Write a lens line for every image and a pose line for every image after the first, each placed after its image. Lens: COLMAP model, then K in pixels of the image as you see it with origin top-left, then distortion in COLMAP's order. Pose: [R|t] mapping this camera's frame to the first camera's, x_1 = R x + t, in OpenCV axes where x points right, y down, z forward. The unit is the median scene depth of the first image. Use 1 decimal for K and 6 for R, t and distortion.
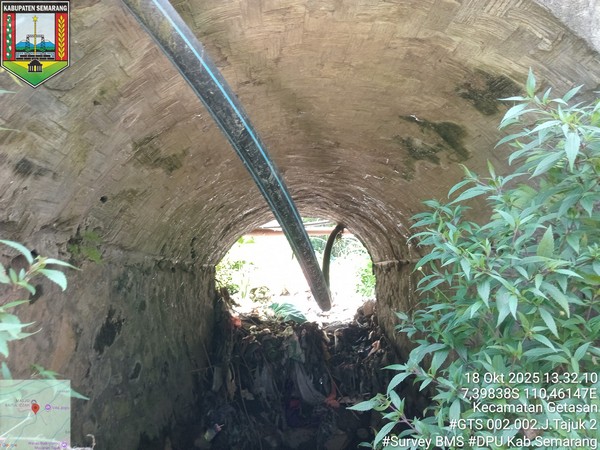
lens RADIAL K [[467.4, 0, 296.7], [0, 467.4, 223.0], [0, 0, 1]] dist [0.002641, -0.064411]
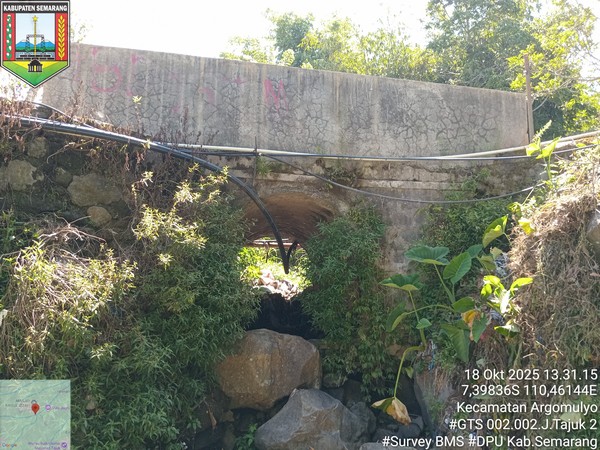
lens RADIAL K [[467.4, 0, 297.4], [0, 467.4, 209.2], [0, 0, 1]] dist [0.002641, -0.064411]
pose [[0.995727, 0.042139, 0.082170, -0.084857], [-0.036666, 0.997078, -0.067019, -0.006840], [-0.084754, 0.063720, 0.994362, -1.279512]]
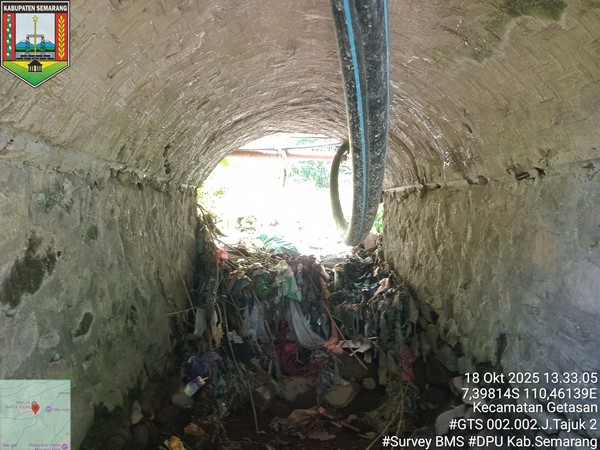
lens RADIAL K [[467.4, 0, 302.9], [0, 467.4, 223.5], [0, 0, 1]] dist [0.002641, -0.064411]
pose [[0.998430, 0.019451, 0.052519, -0.034389], [-0.026870, 0.989142, 0.144485, 0.035513], [-0.049138, -0.145669, 0.988112, 0.195387]]
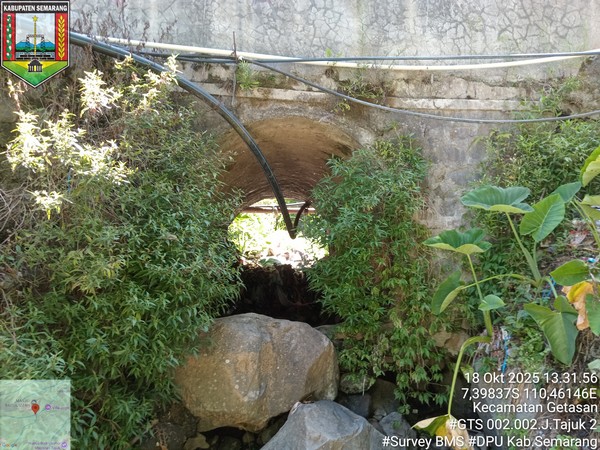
lens RADIAL K [[467.4, 0, 298.6], [0, 467.4, 223.7], [0, 0, 1]] dist [0.002641, -0.064411]
pose [[0.999018, 0.014145, 0.041981, 0.001242], [-0.014955, 0.999707, 0.019039, 0.059966], [-0.041699, -0.019648, 0.998937, -0.796621]]
